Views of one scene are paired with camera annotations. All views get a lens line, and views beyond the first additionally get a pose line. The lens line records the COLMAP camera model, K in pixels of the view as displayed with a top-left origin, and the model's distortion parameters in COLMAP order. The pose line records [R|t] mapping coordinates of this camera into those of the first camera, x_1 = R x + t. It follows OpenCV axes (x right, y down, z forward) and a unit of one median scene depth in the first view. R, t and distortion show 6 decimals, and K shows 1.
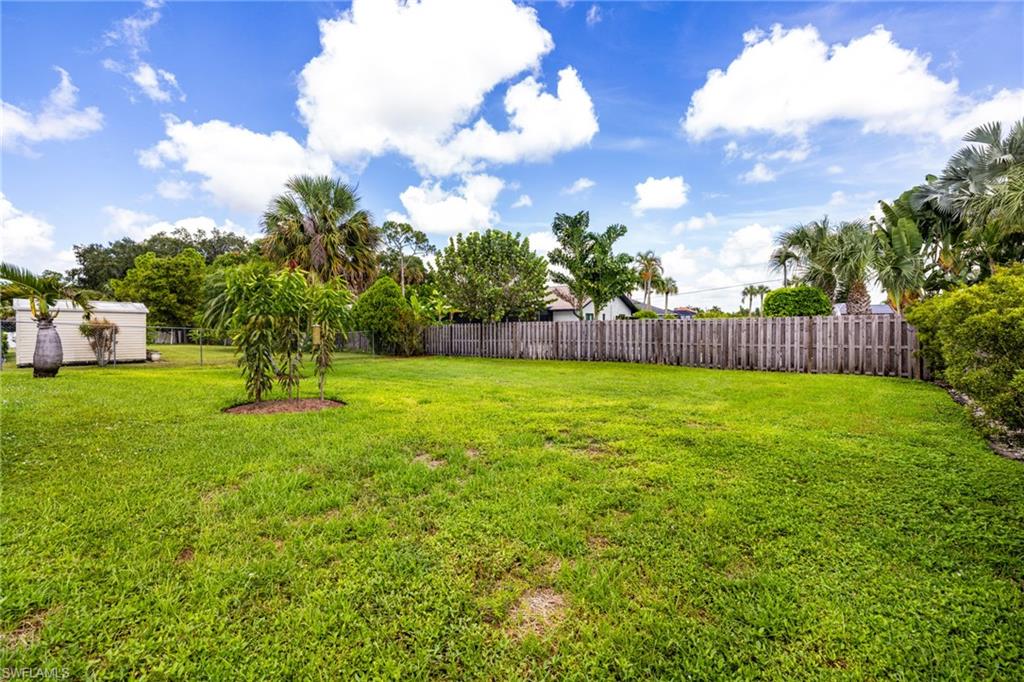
lens RADIAL K [[450.8, 0, 507.9], [0, 450.8, 336.2], [0, 0, 1]] dist [0.002227, 0.000199]
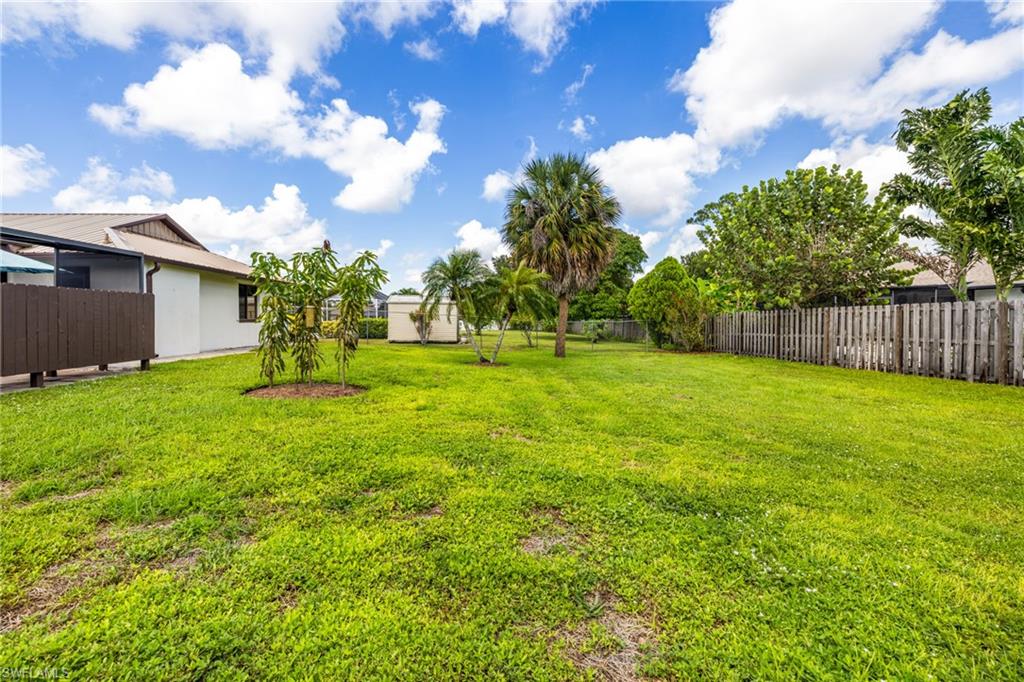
lens RADIAL K [[445.8, 0, 515.5], [0, 445.8, 326.4], [0, 0, 1]] dist [0.003230, 0.000407]
pose [[0.692754, 0.018413, -0.720939, 0.170316], [-0.018969, 0.999793, 0.007307, -0.000938], [0.720924, 0.008613, 0.692961, 0.253870]]
